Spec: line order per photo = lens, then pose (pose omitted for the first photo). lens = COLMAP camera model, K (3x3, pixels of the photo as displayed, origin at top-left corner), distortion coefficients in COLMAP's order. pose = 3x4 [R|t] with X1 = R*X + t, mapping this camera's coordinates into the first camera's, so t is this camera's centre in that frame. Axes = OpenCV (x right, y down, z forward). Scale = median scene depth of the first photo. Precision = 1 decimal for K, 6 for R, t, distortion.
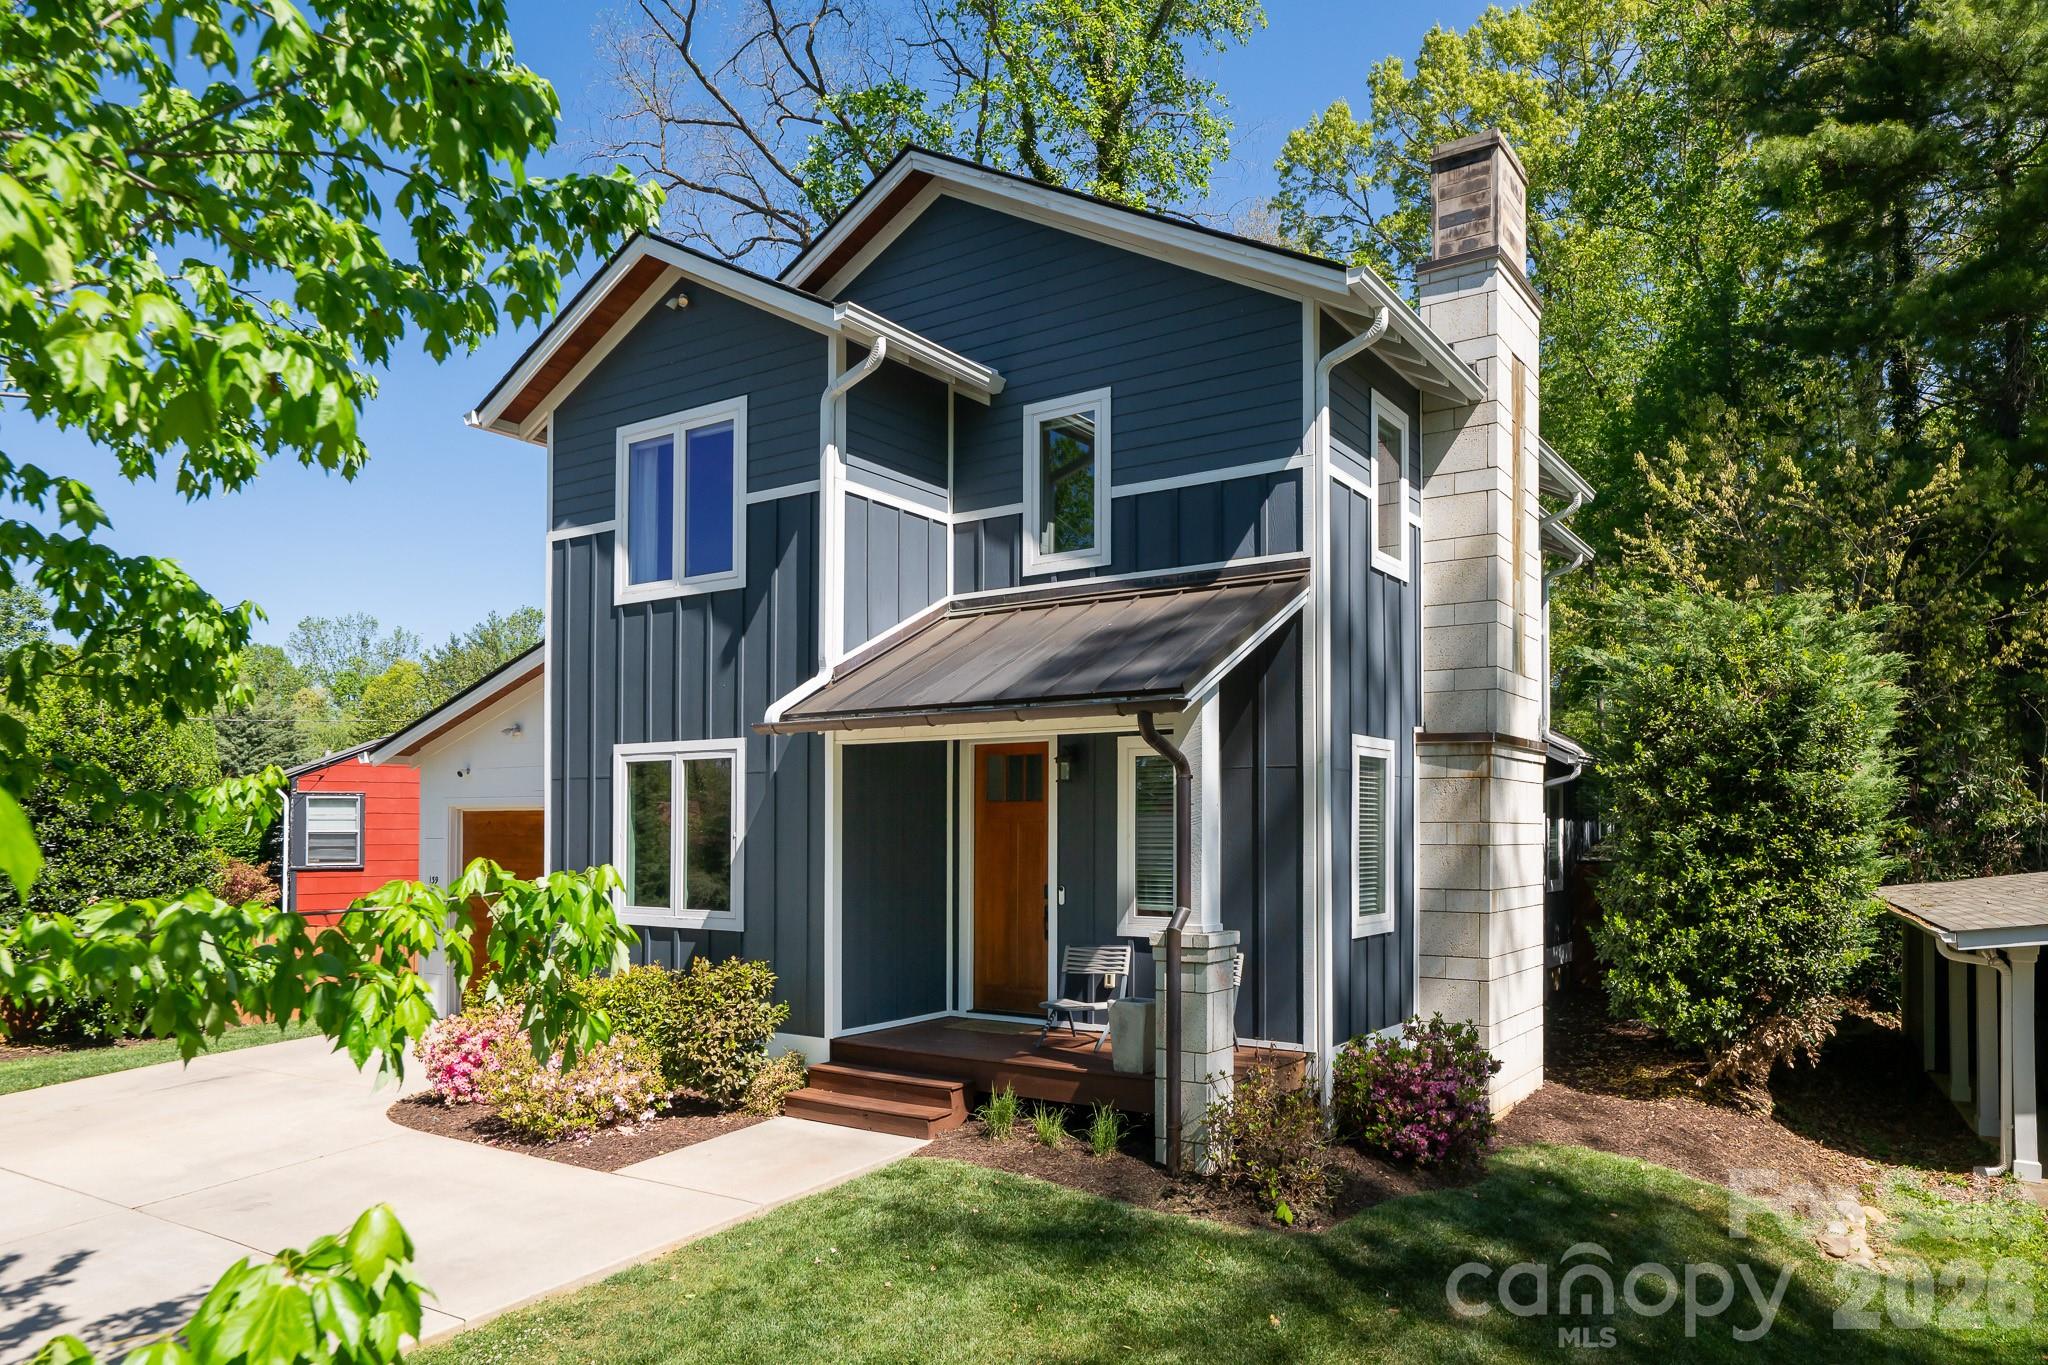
lens RADIAL K [[1258.7, 0, 1233.2], [0, 1258.7, 815.1], [0, 0, 1]] dist [-0.001220, 0.000823]
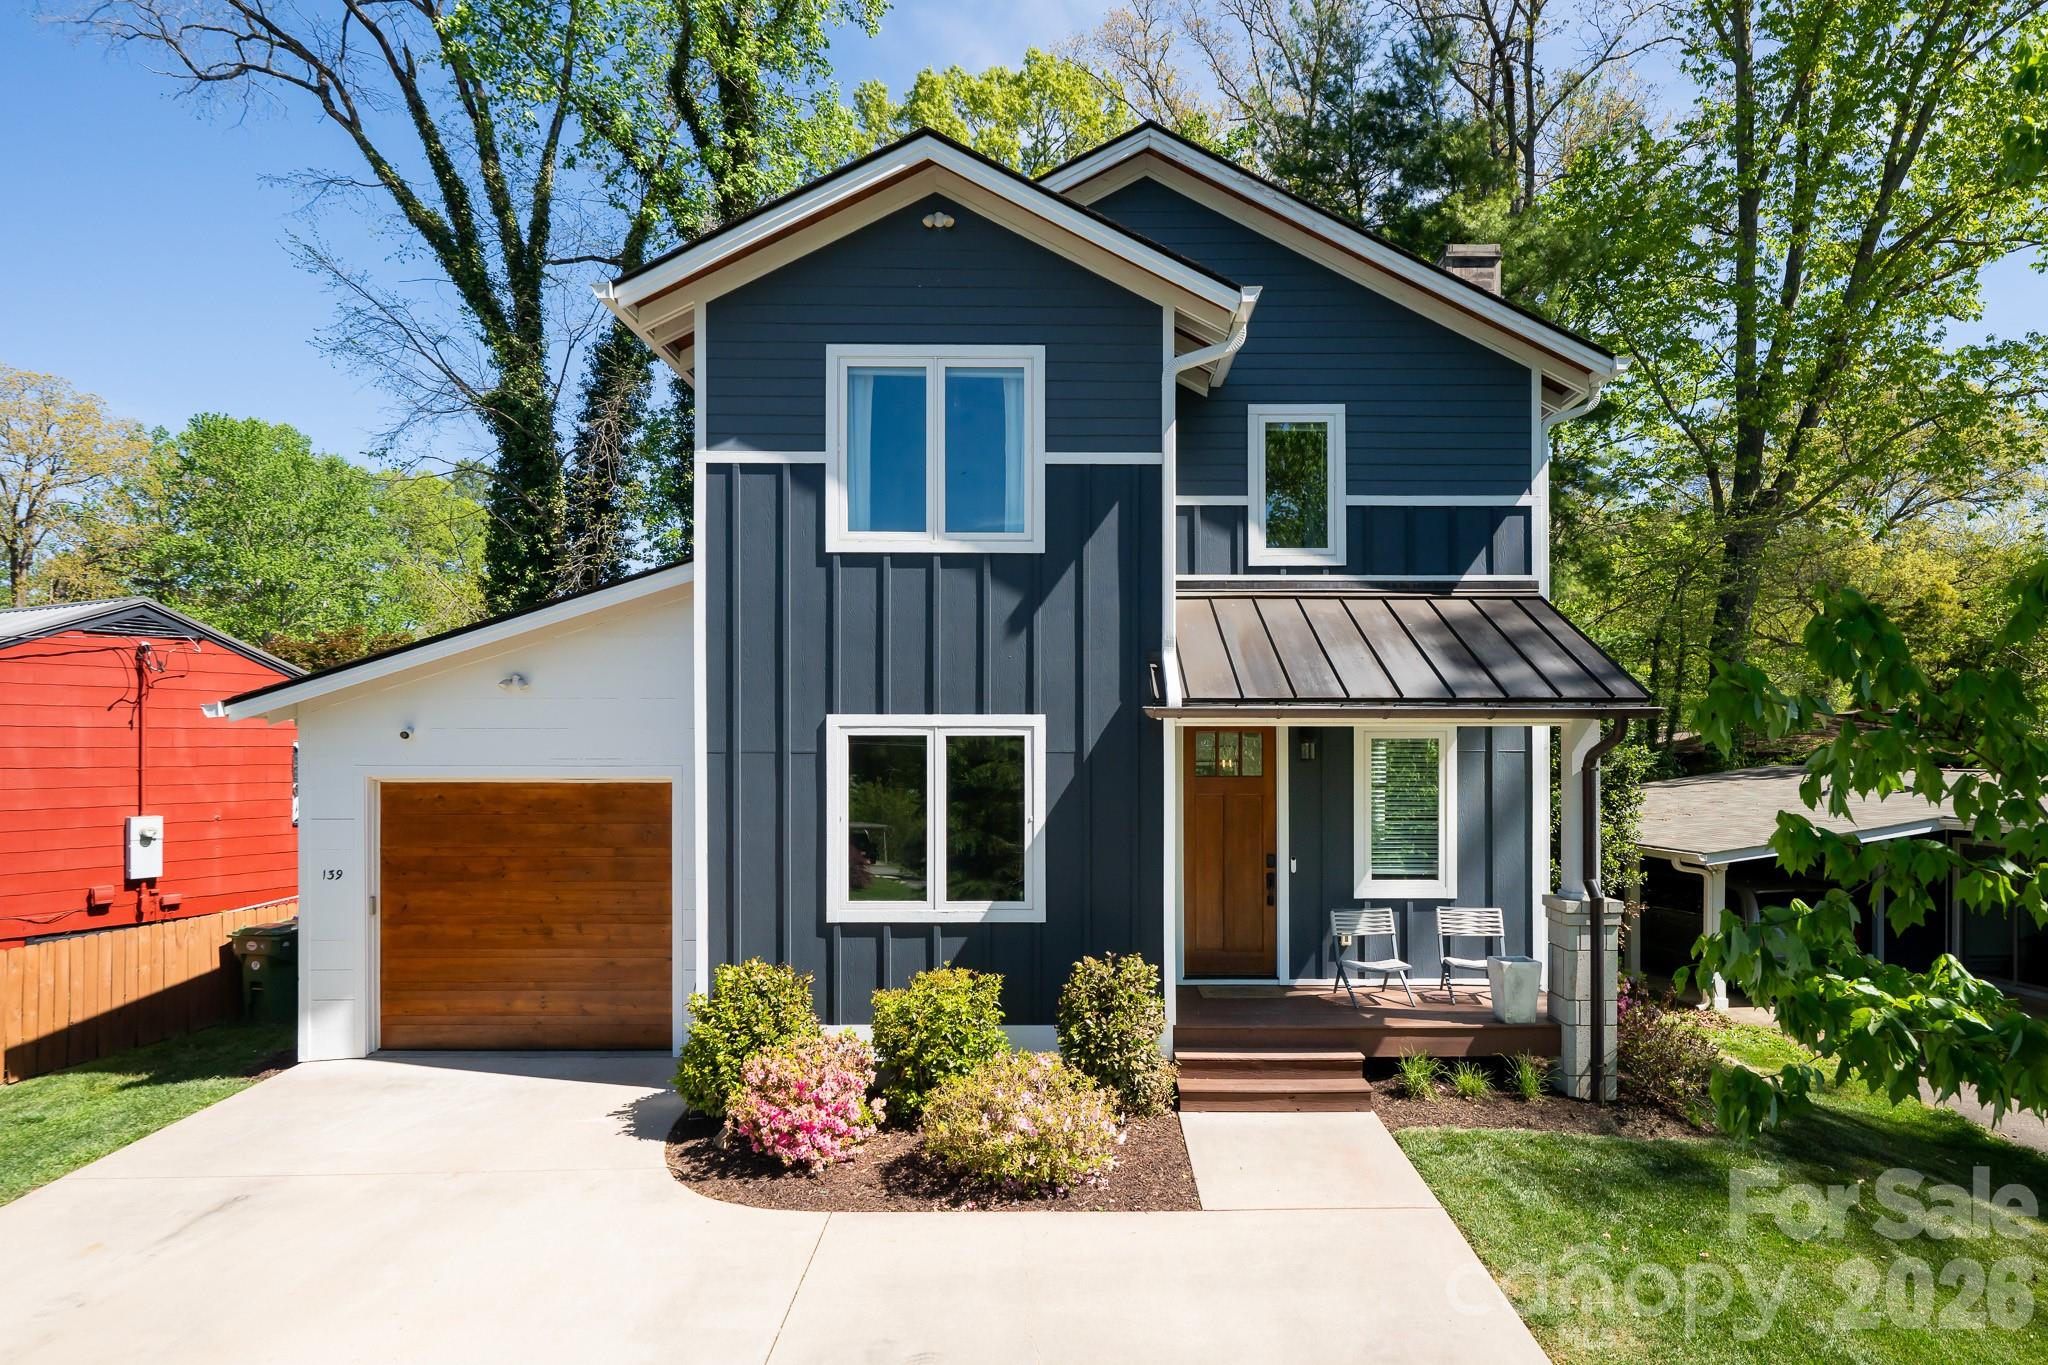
lens RADIAL K [[1056.2, 0, 1036.4], [0, 1056.2, 742.2], [0, 0, 1]] dist [0.002475, 0.000049]
pose [[0.860107, 0.001834, 0.510111, -0.786889], [-0.008385, 0.999909, 0.010543, -0.048971], [-0.510045, -0.013345, 0.860044, 0.325596]]
